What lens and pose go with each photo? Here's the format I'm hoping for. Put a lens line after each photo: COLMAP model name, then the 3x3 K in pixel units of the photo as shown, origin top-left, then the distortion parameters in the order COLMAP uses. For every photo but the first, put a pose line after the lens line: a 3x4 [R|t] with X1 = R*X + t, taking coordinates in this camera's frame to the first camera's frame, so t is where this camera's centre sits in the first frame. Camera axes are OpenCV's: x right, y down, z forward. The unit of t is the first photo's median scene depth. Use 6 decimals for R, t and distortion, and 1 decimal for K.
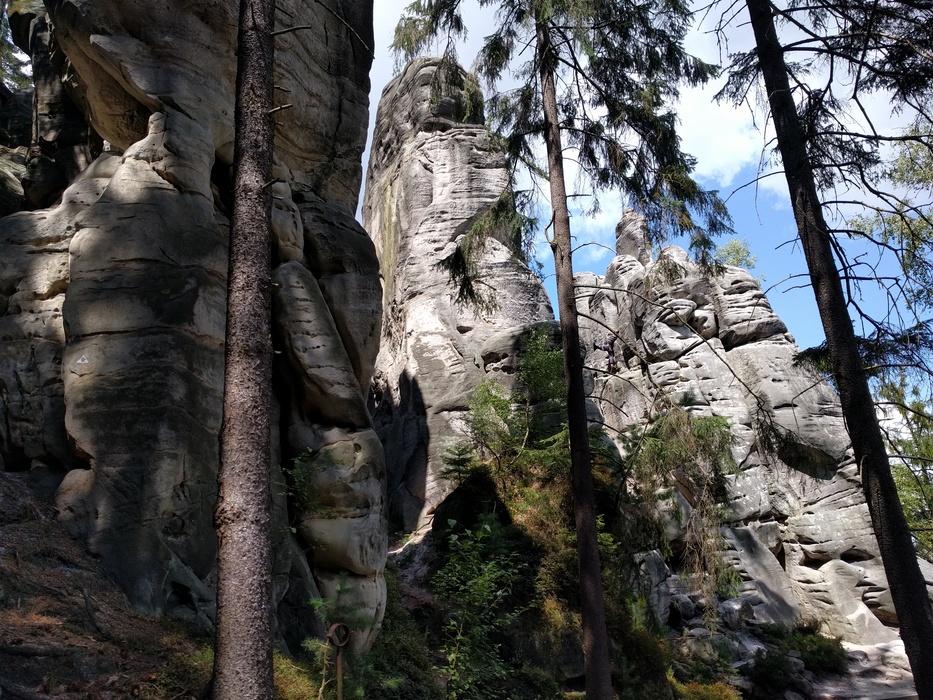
lens RADIAL K [[706.9, 0, 466.5], [0, 706.9, 350.0], [0, 0, 1]] dist [0.000404, 0.020742]
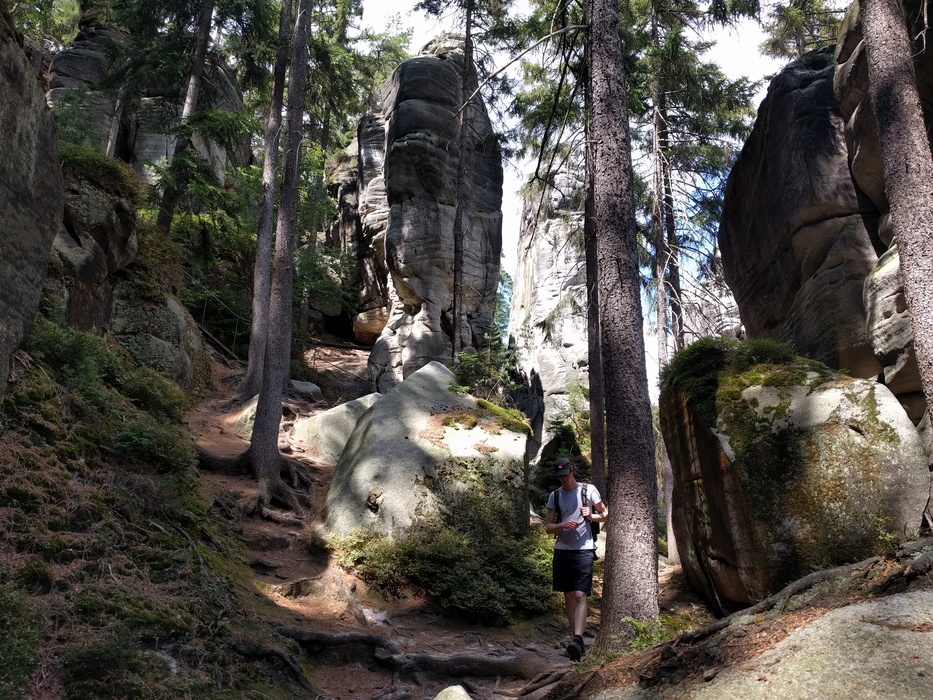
lens RADIAL K [[706.9, 0, 466.5], [0, 706.9, 350.0], [0, 0, 1]] dist [0.000404, 0.020742]
pose [[0.968086, 0.013718, -0.250243, 0.213945], [-0.000217, 0.998546, 0.053901, -0.127270], [0.250619, -0.052127, 0.966682, -0.809070]]
